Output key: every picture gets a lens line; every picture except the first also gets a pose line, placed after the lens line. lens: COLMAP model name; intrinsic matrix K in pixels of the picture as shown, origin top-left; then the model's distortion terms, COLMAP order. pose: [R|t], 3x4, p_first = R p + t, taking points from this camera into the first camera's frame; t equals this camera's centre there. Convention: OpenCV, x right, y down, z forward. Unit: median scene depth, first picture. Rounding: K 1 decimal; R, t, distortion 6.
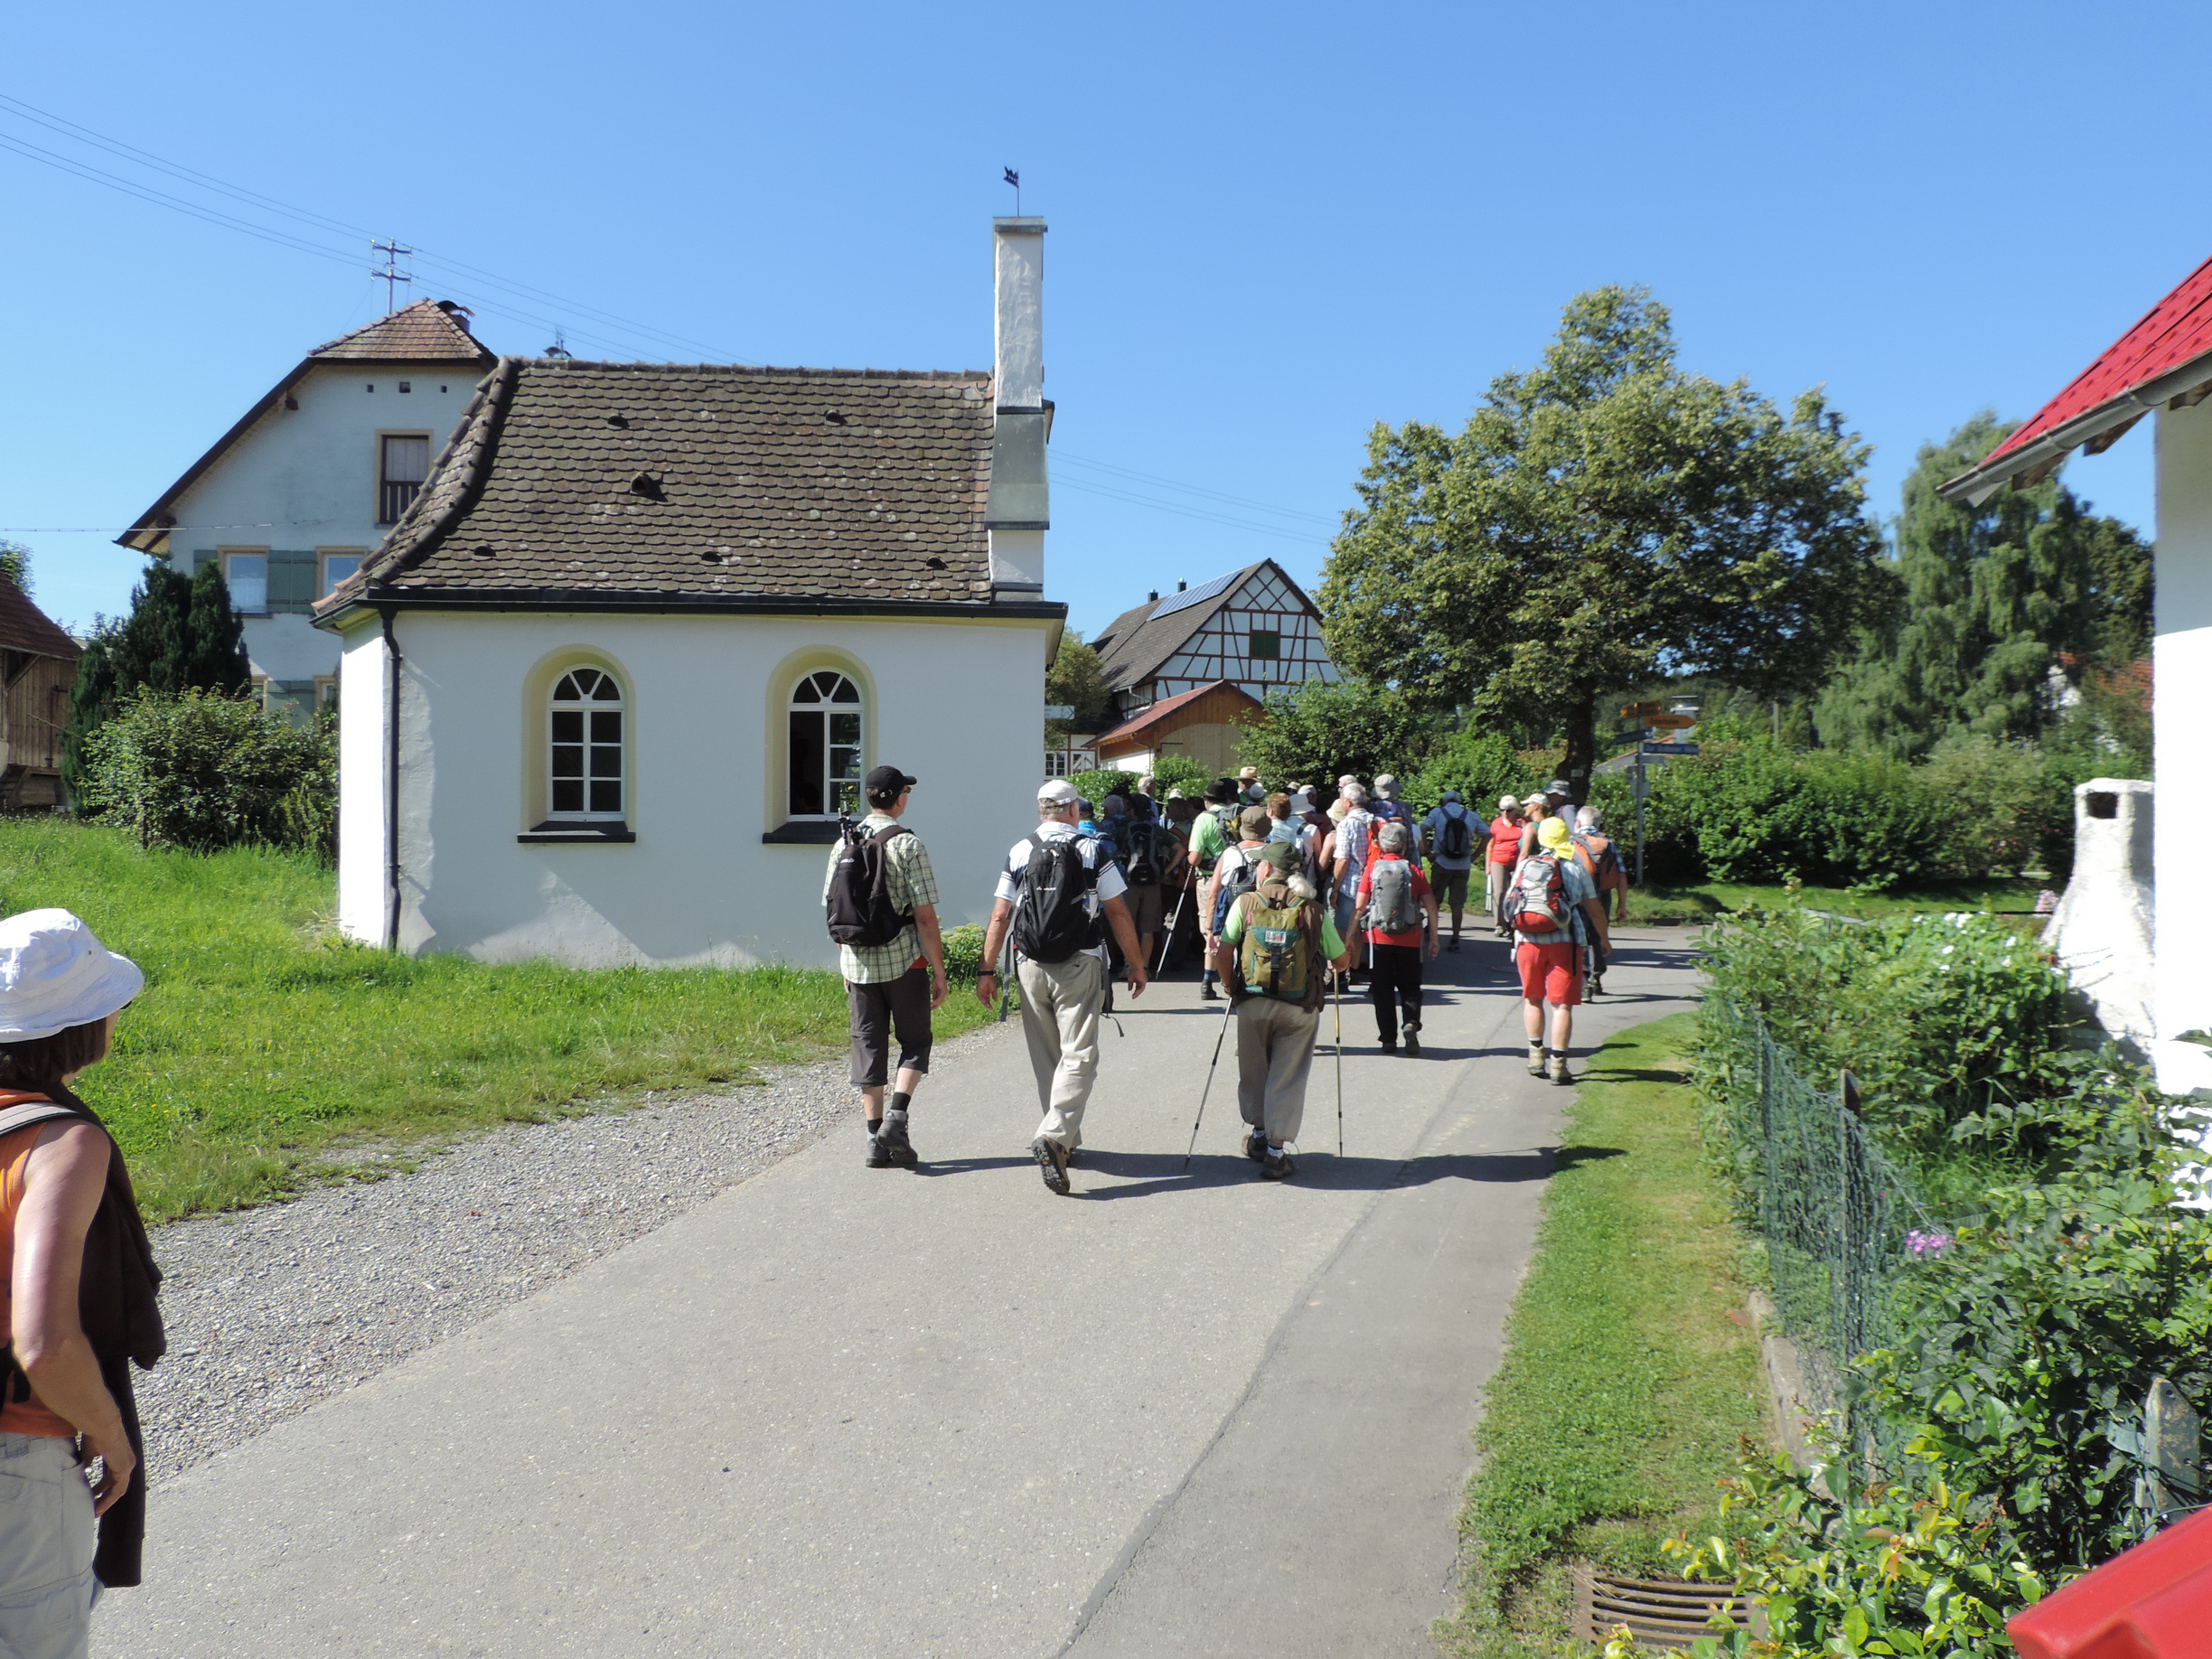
lens RADIAL K [[1805.0, 0, 1106.0], [0, 1805.0, 827.9], [0, 0, 1]] dist [0.000867, 0.000036]
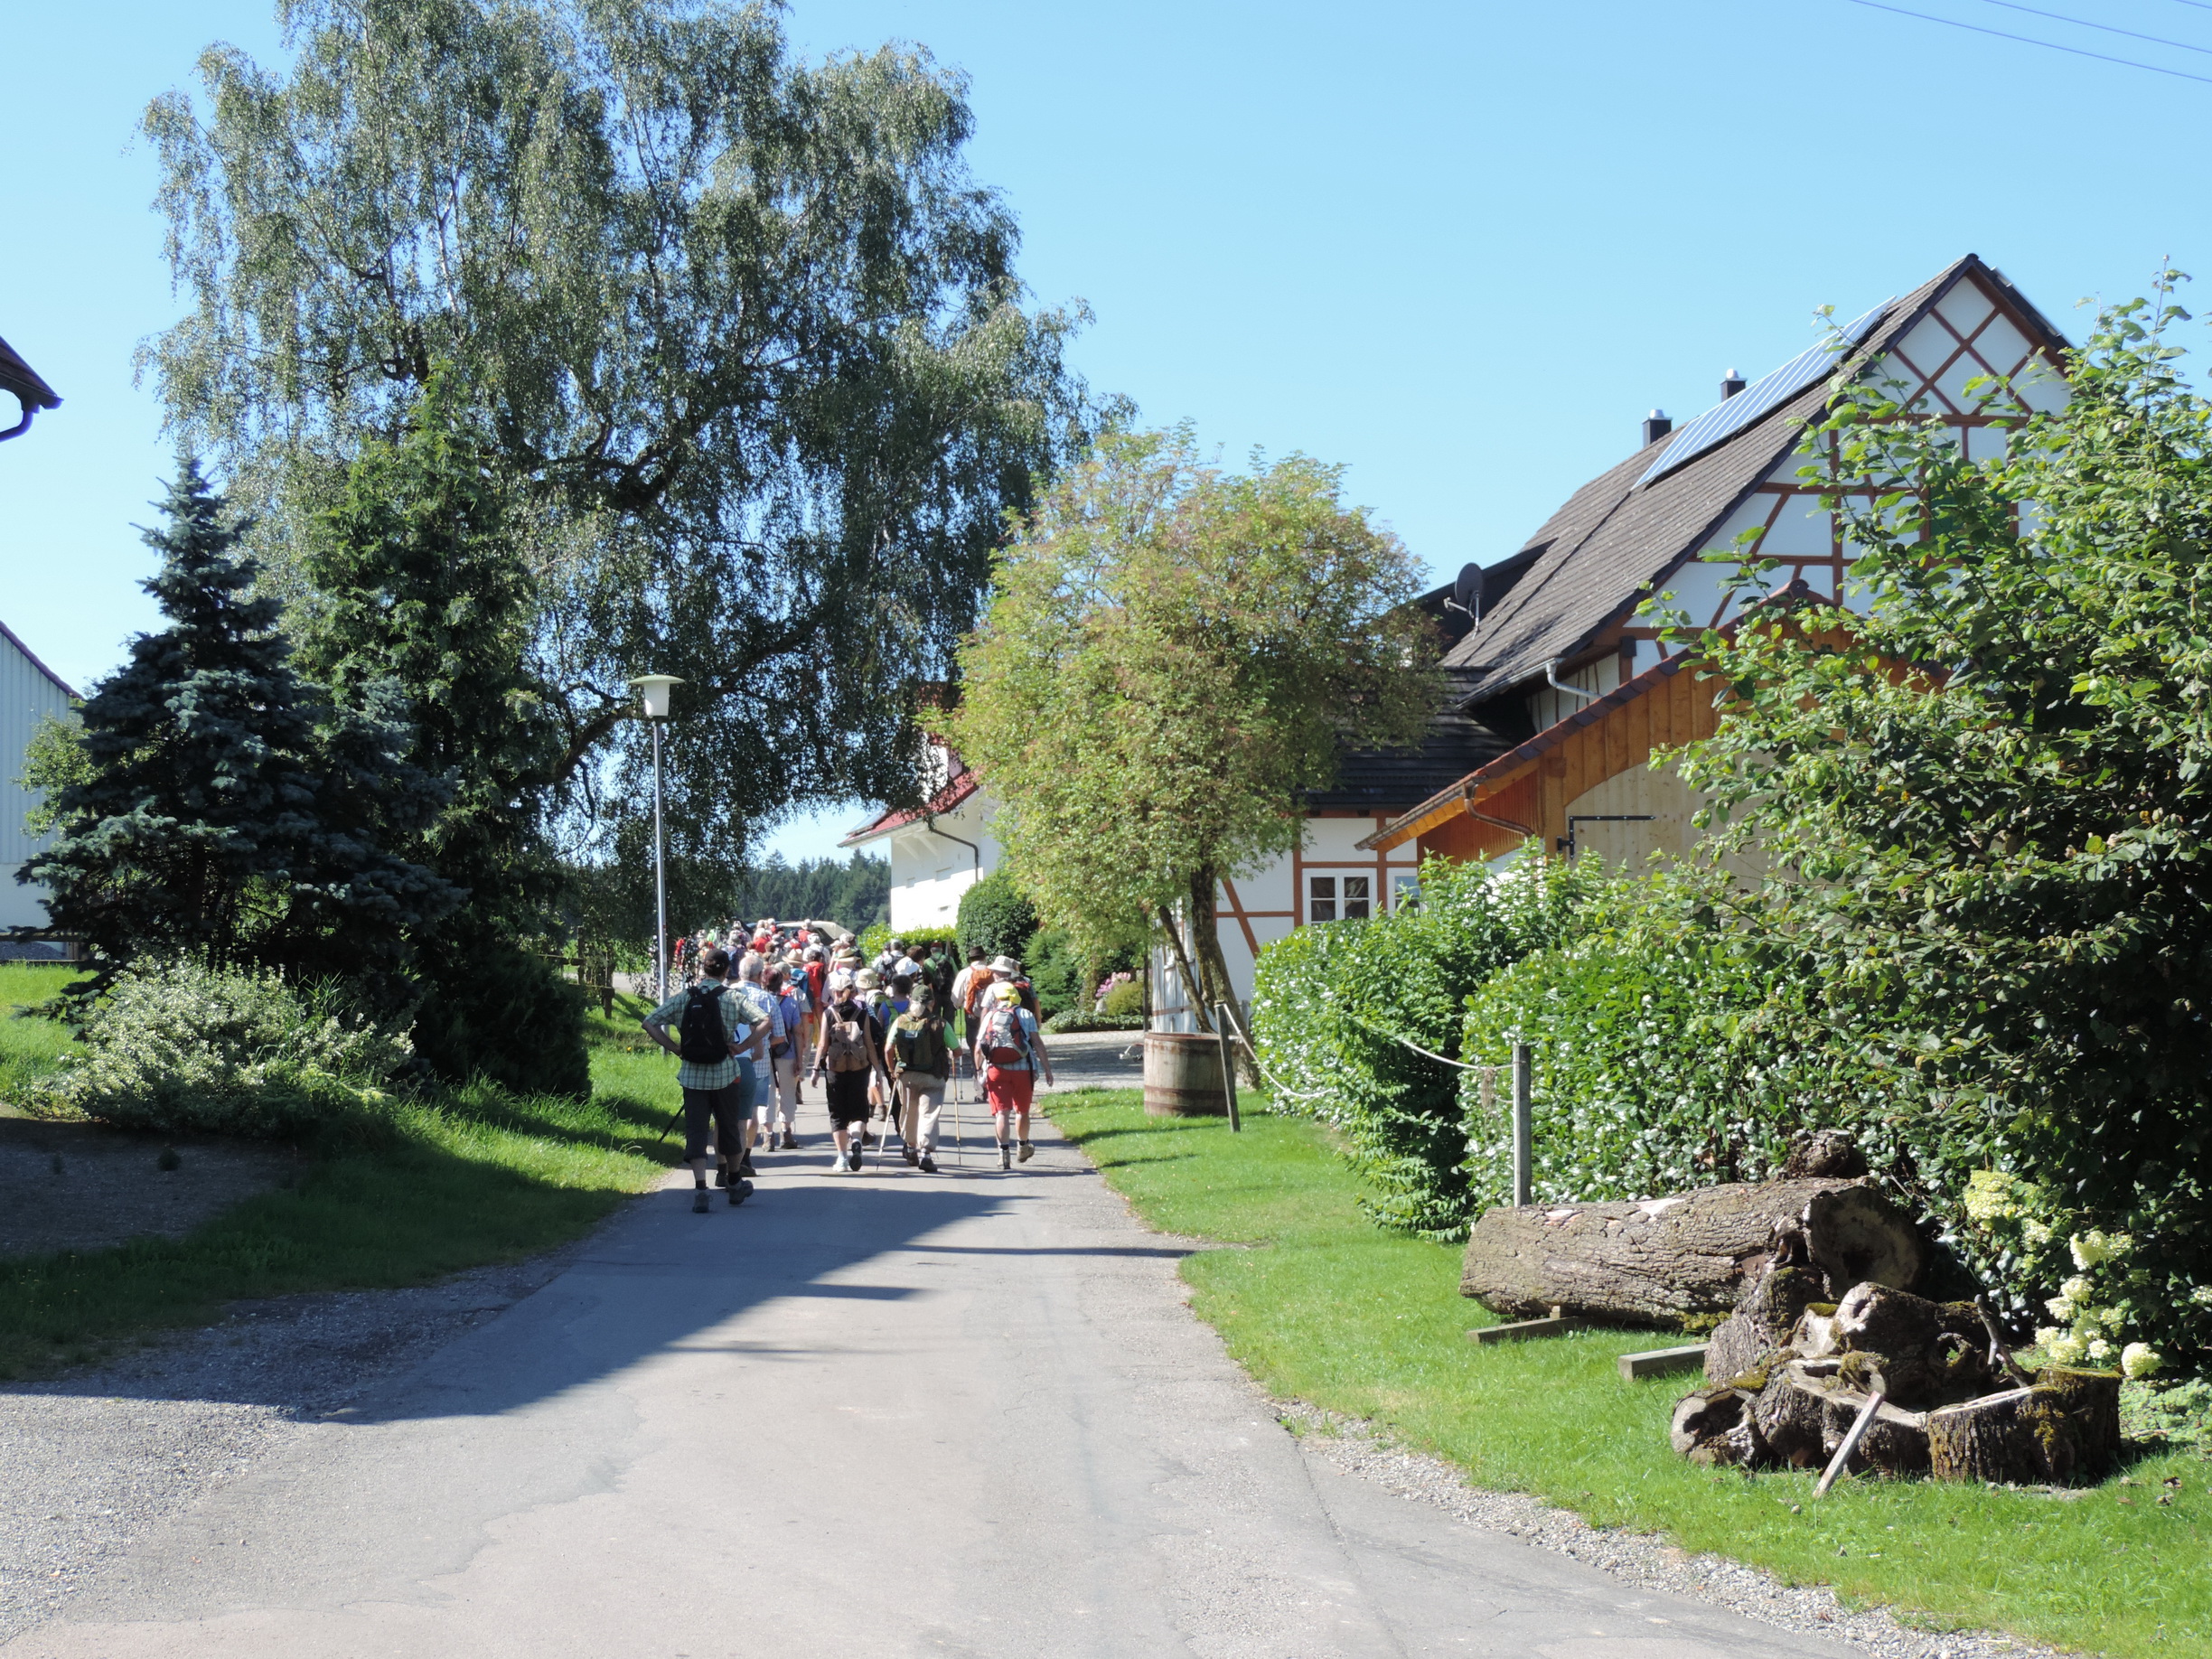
lens RADIAL K [[3541.9, 0, 1105.8], [0, 3541.9, 828.5], [0, 0, 1]] dist [-0.047747, 0.000000]
pose [[0.985526, -0.026130, -0.167501, 0.040188], [0.016000, 0.997976, -0.061546, -0.009779], [0.168770, 0.057975, 0.983949, 0.353679]]
